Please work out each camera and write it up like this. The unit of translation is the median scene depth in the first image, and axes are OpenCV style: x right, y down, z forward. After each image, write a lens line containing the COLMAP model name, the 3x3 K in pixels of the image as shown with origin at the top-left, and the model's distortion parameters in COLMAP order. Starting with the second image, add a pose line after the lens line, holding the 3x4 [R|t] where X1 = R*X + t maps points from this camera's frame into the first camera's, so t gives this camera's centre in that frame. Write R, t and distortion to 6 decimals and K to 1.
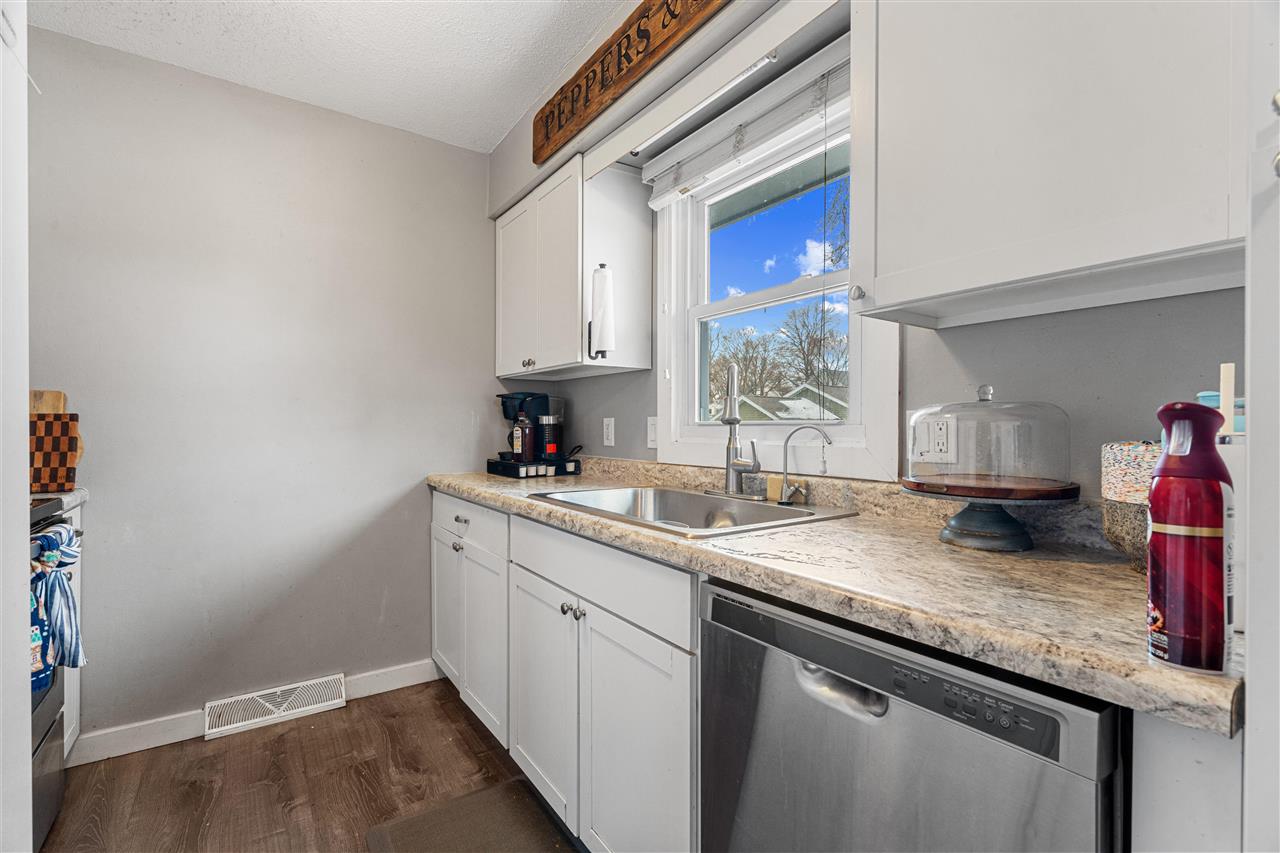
lens RADIAL K [[574.1, 0, 640.0], [0, 574.1, 426.5], [0, 0, 1]] dist [0.003034, 0.000327]
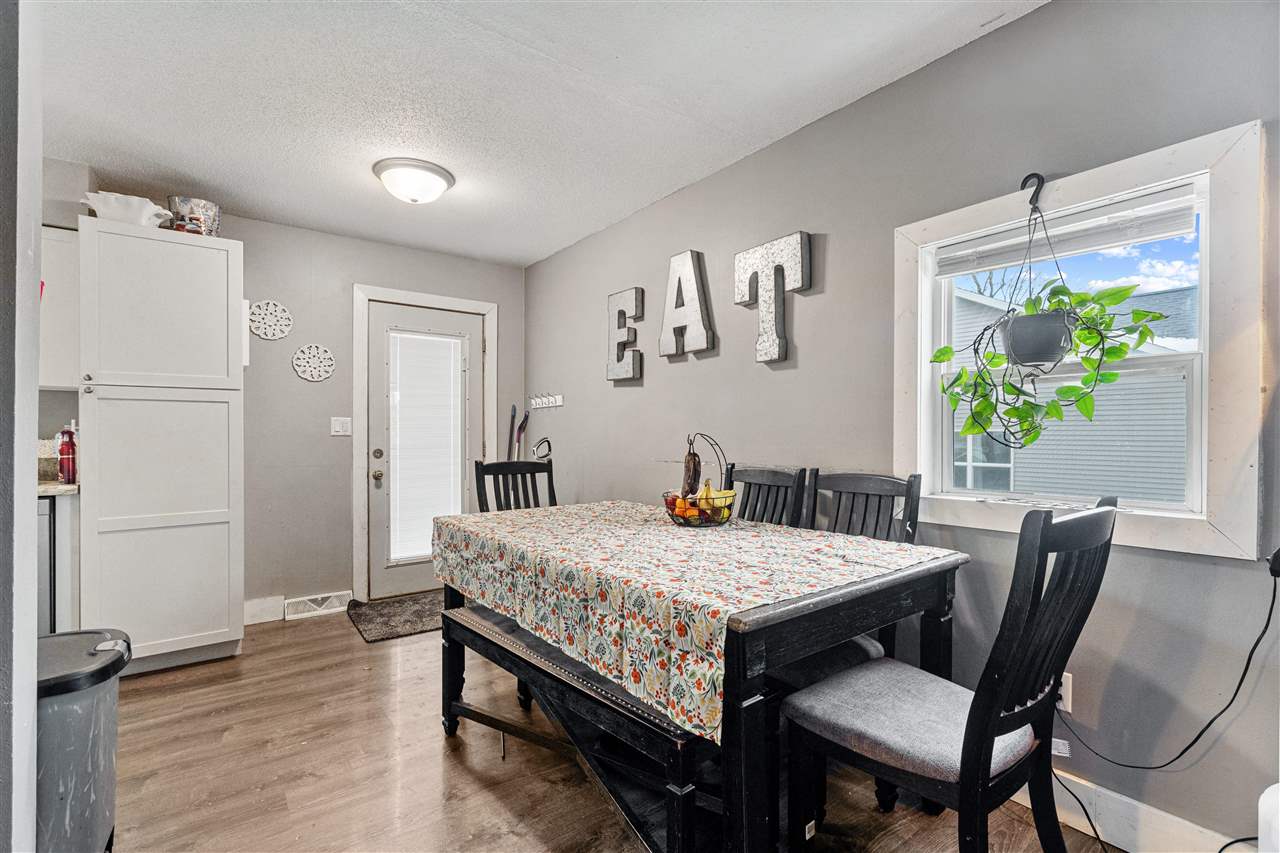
lens RADIAL K [[584.1, 0, 689.0], [0, 584.1, 441.6], [0, 0, 1]] dist [-0.018106, -0.000215]
pose [[-0.070735, -0.015940, 0.997368, -4.302240], [0.003545, 0.999862, 0.016231, -0.006662], [-0.997489, 0.004684, -0.070668, -3.956058]]
